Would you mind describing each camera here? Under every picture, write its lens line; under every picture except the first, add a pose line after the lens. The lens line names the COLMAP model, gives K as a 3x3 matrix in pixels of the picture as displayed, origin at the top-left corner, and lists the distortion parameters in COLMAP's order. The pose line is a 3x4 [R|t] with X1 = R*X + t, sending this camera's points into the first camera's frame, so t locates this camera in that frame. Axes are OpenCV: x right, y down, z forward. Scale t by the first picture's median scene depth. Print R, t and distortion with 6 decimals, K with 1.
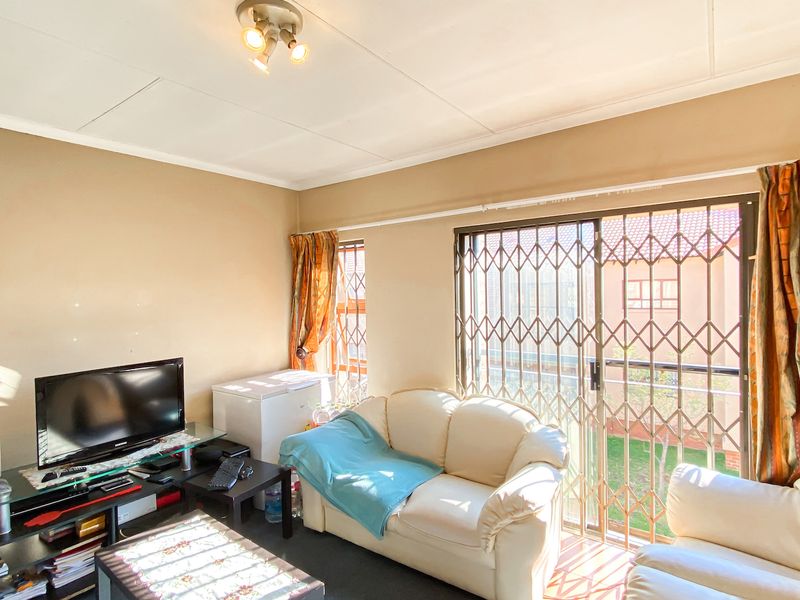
lens RADIAL K [[470.8, 0, 401.9], [0, 470.8, 295.3], [0, 0, 1]] dist [0.037206, -0.000844]
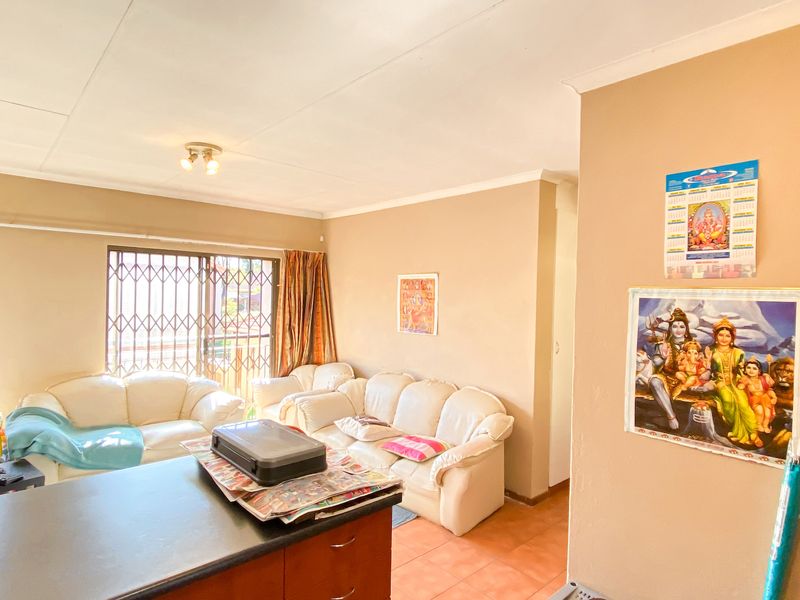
lens RADIAL K [[470.8, 0, 401.9], [0, 470.8, 295.3], [0, 0, 1]] dist [0.037206, -0.000844]
pose [[0.153315, 0.037141, 0.987479, -1.246656], [0.002528, 0.999275, -0.037977, 0.052565], [-0.988174, 0.008319, 0.153110, 0.022700]]
